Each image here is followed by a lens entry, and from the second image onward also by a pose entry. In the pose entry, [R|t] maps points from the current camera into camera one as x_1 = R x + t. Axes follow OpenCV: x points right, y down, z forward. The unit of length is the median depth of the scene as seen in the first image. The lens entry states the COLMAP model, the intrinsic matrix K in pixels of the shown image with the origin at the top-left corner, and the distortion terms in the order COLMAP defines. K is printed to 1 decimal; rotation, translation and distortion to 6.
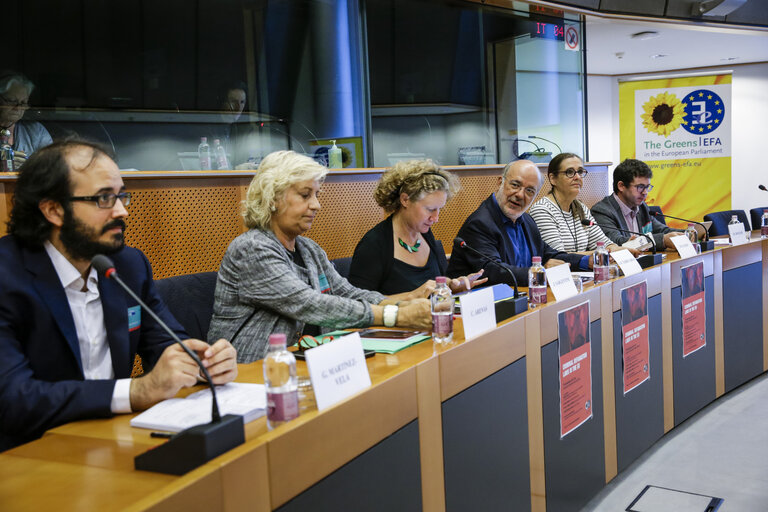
lens RADIAL K [[790.4, 0, 391.4], [0, 790.4, 263.4], [0, 0, 1]] dist [0.069856, 0.000000]
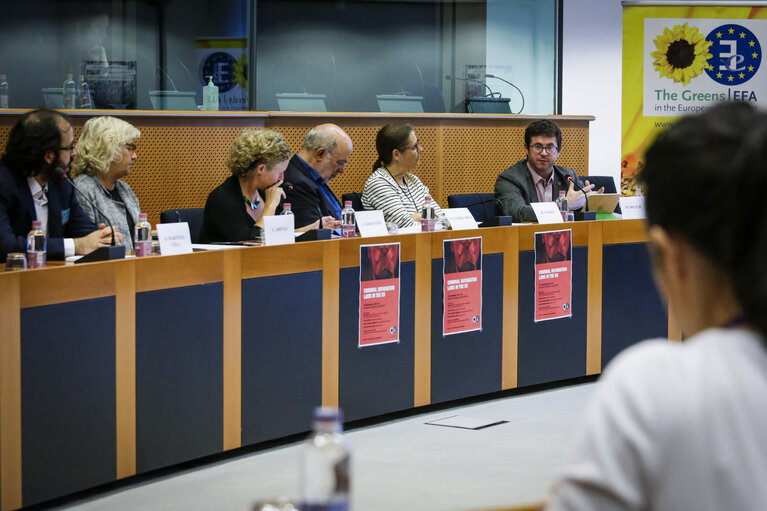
lens RADIAL K [[1883.7, 0, 382.5], [0, 1883.7, 255.4], [0, 0, 1]] dist [-0.062376, 0.000000]
pose [[0.998342, 0.057365, -0.004772, 0.132010], [-0.057463, 0.998063, -0.023842, 0.074455], [0.003395, 0.024077, 0.999704, -1.016383]]
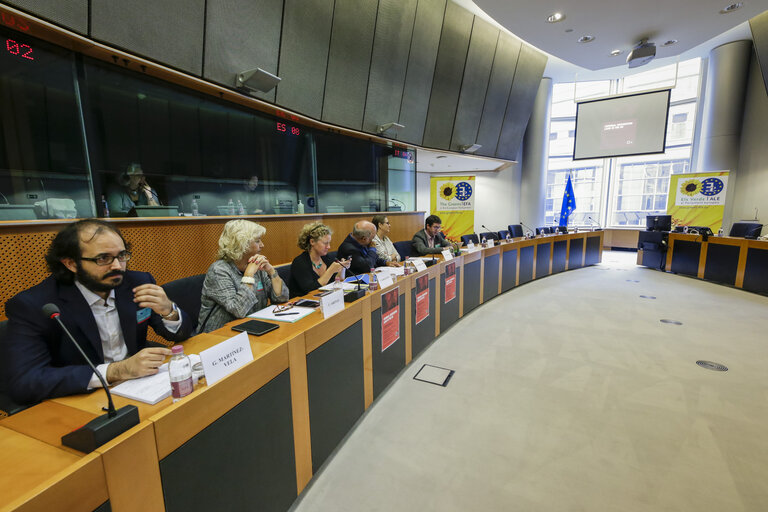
lens RADIAL K [[322.0, 0, 378.5], [0, 322.0, 257.6], [0, 0, 1]] dist [0.001896, -0.000584]
pose [[0.995074, 0.014432, 0.098082, 0.058691], [-0.018831, 0.998851, 0.044075, -0.039070], [-0.097333, -0.045705, 0.994202, 0.070030]]
